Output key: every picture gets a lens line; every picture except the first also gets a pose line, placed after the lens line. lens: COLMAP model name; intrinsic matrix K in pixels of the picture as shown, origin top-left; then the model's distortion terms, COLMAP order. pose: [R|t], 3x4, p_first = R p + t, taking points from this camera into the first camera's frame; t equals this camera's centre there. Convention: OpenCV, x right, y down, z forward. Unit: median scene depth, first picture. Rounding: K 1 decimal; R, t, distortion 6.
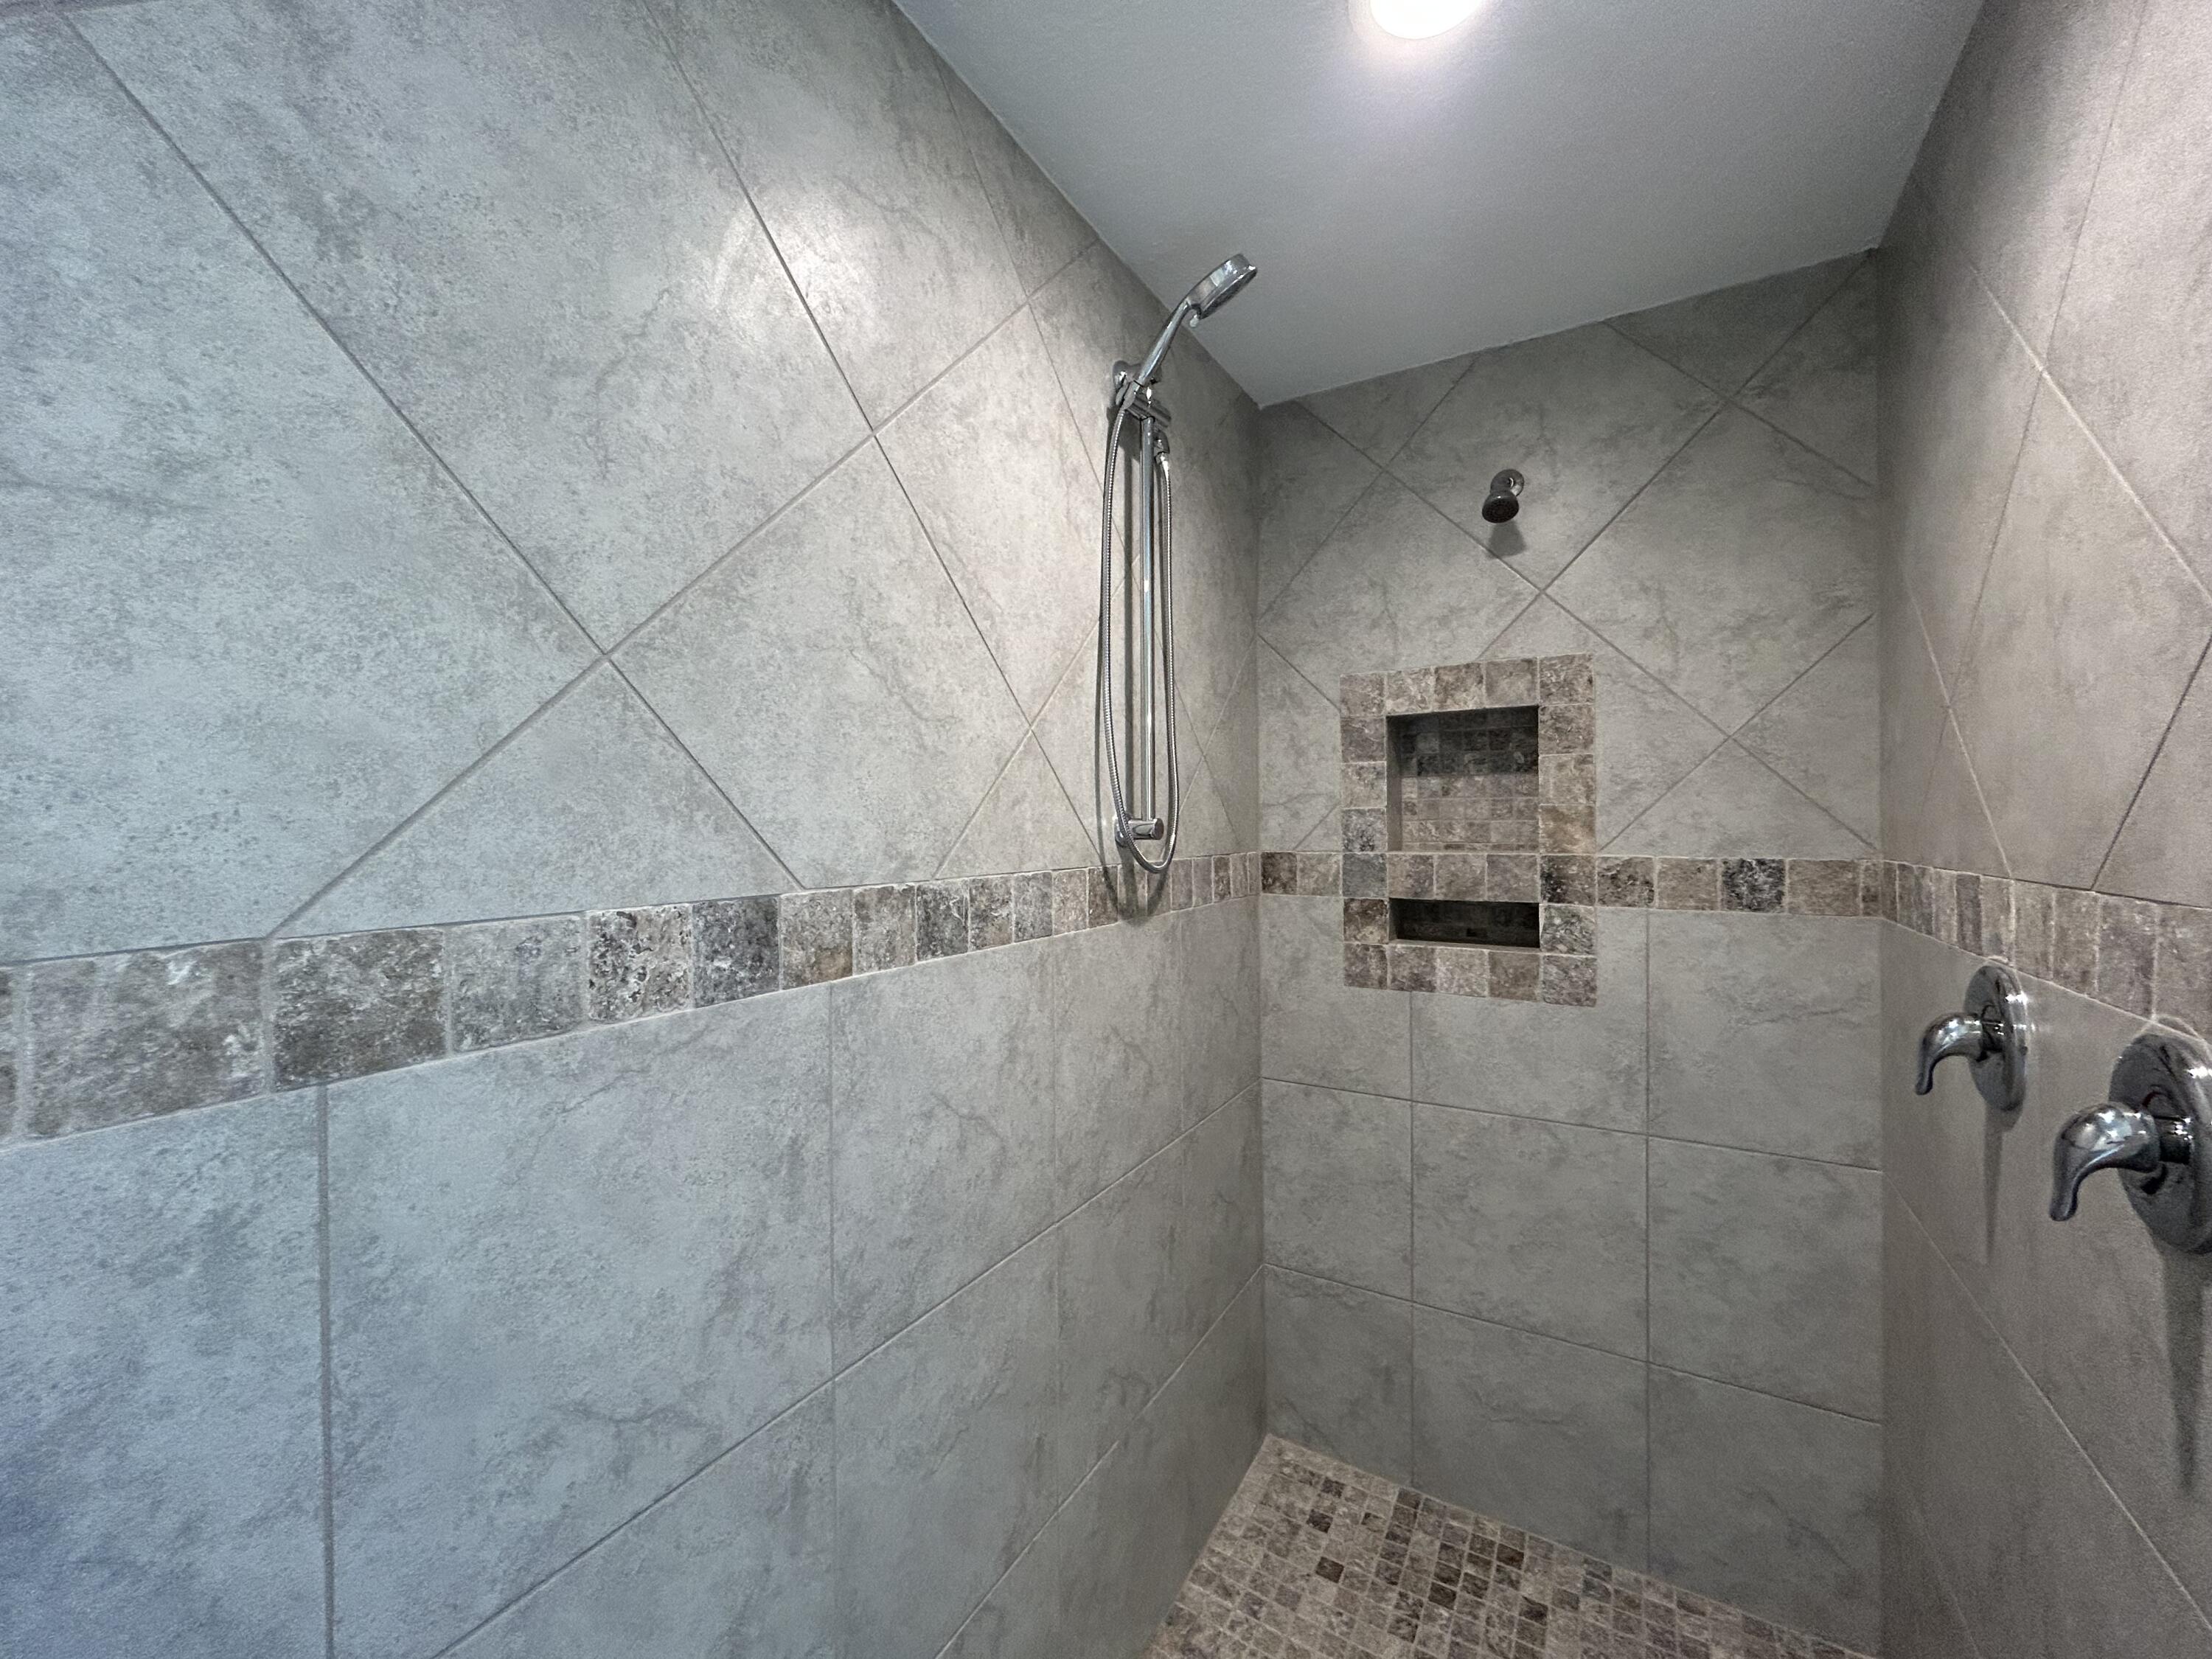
lens RADIAL K [[898.0, 0, 1096.2], [0, 898.0, 825.1], [0, 0, 1]] dist [0.001670, -0.000005]
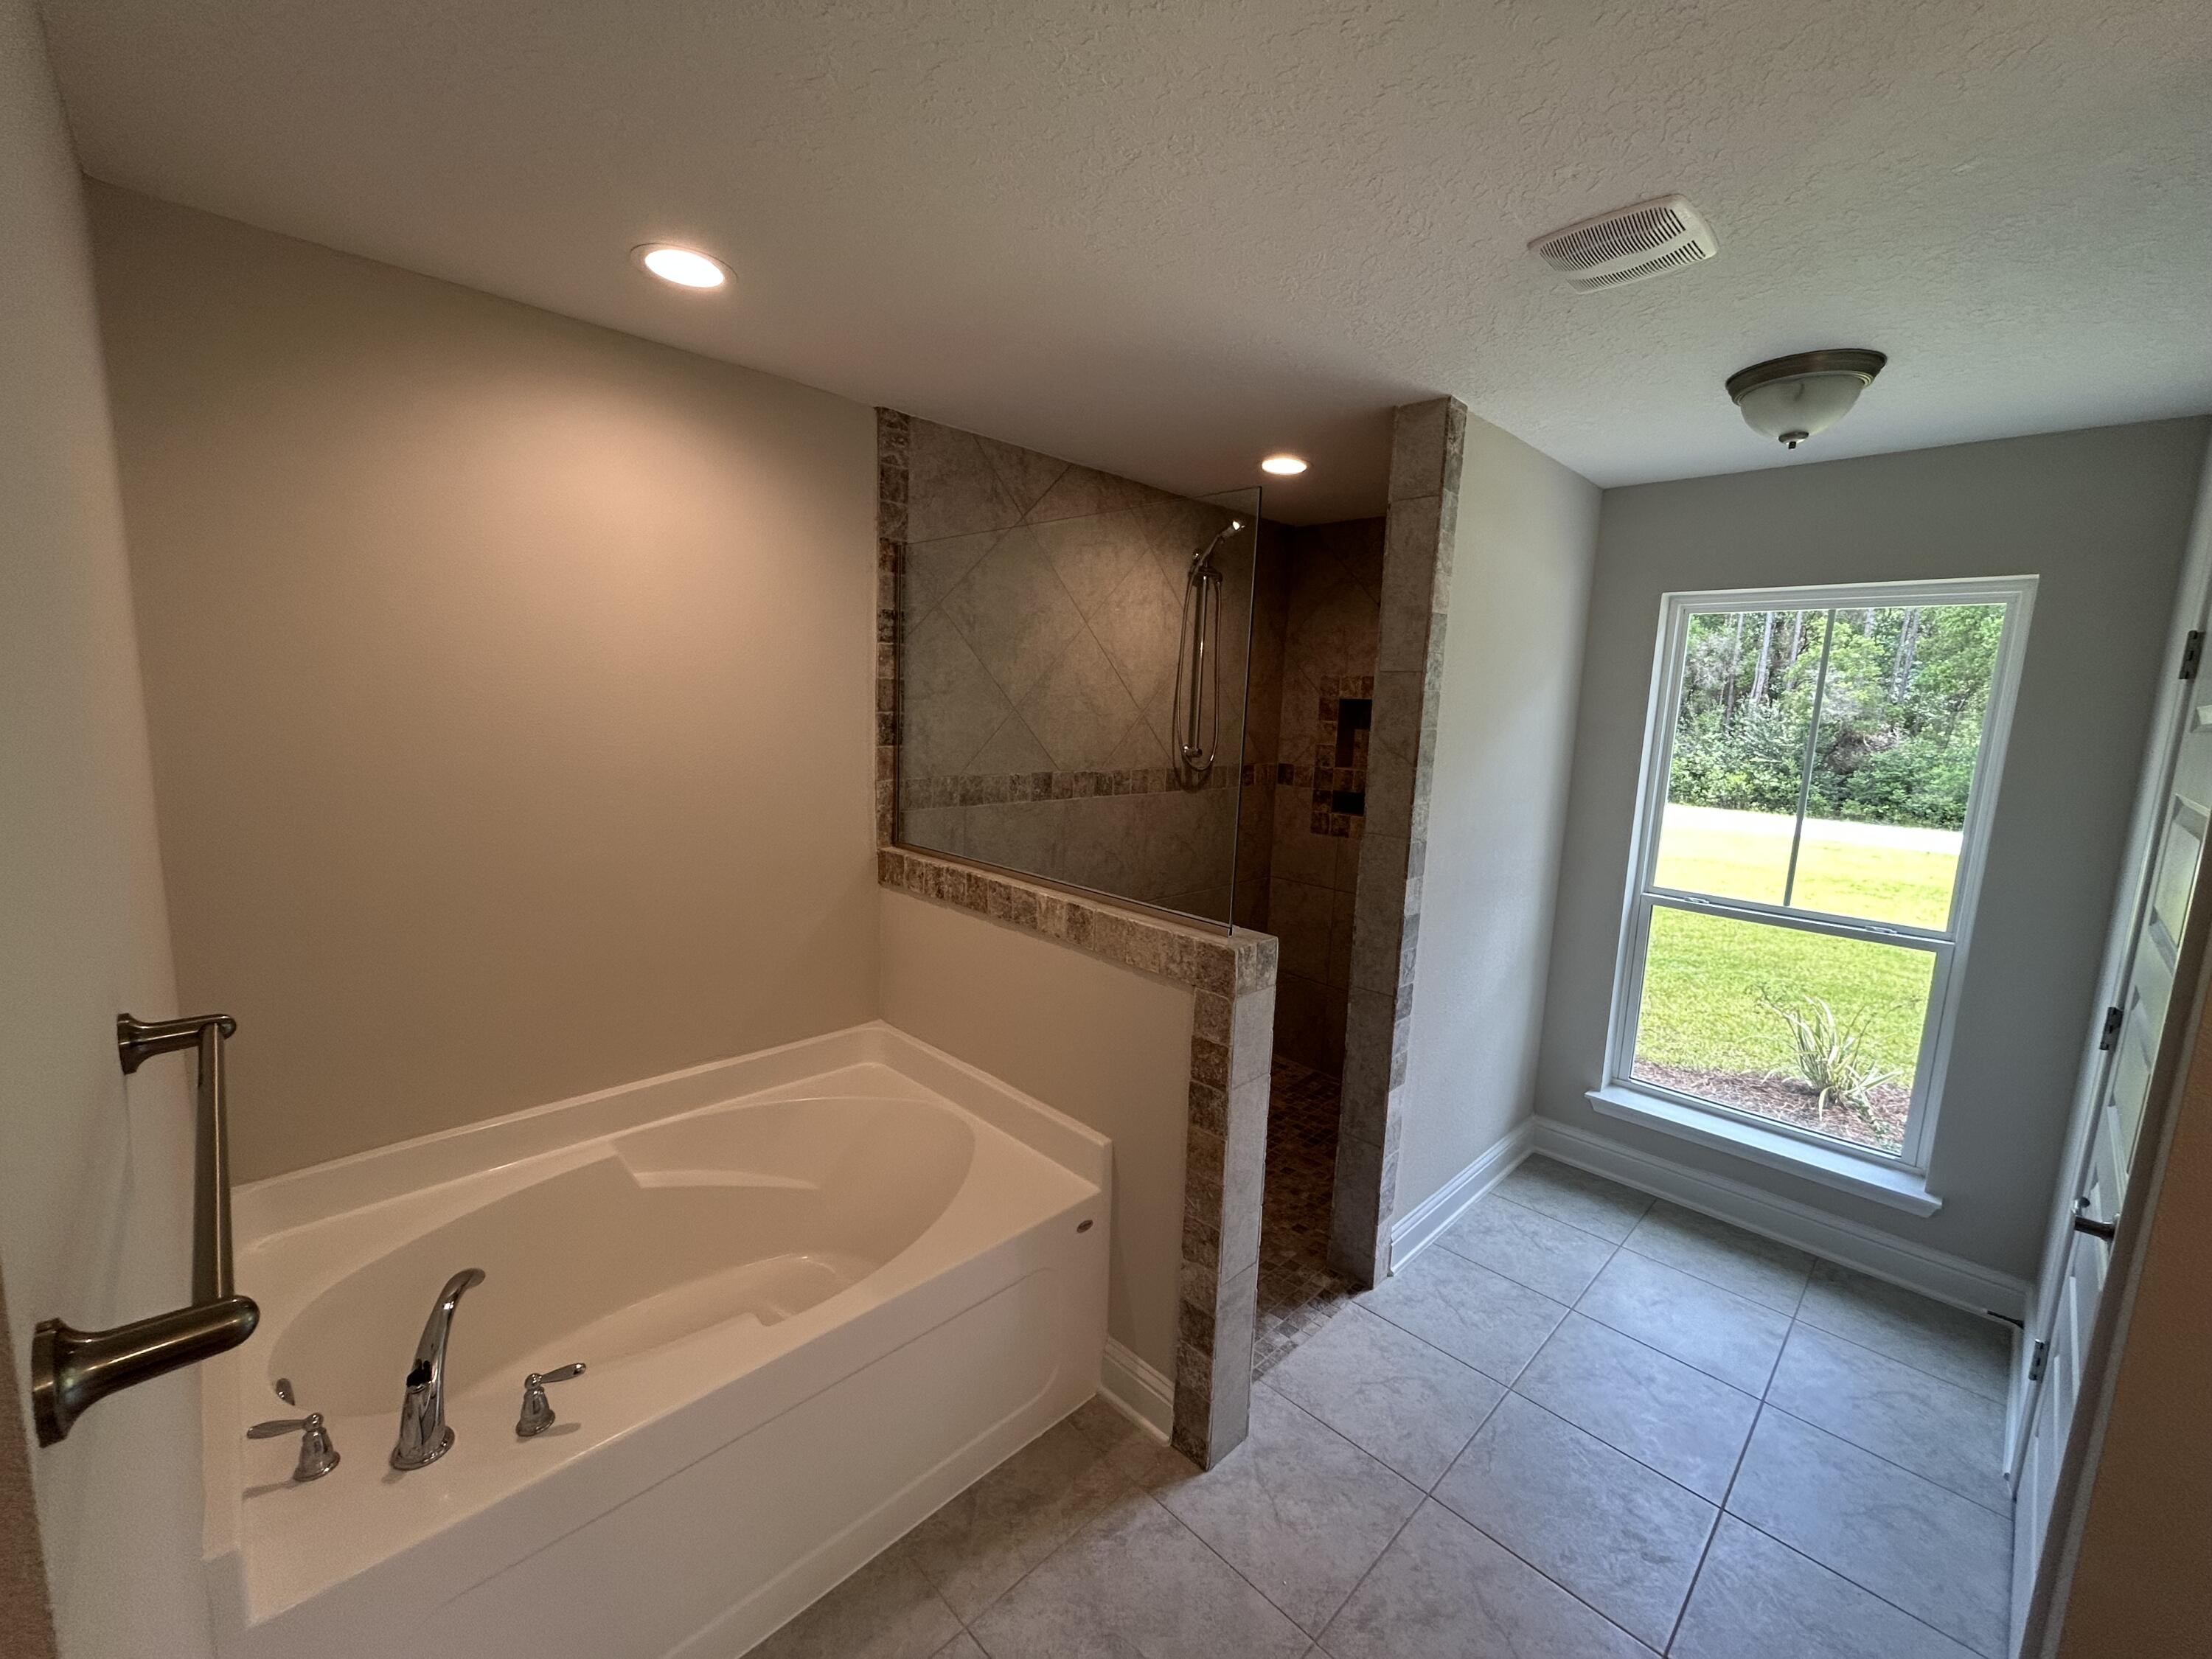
lens RADIAL K [[898.0, 0, 1100.9], [0, 898.0, 827.3], [0, 0, 1]] dist [0.001670, -0.000005]
pose [[0.968179, 0.079704, -0.237226, 0.384305], [-0.046554, 0.988742, 0.142204, -0.123572], [0.245890, -0.126635, 0.960990, -1.336349]]
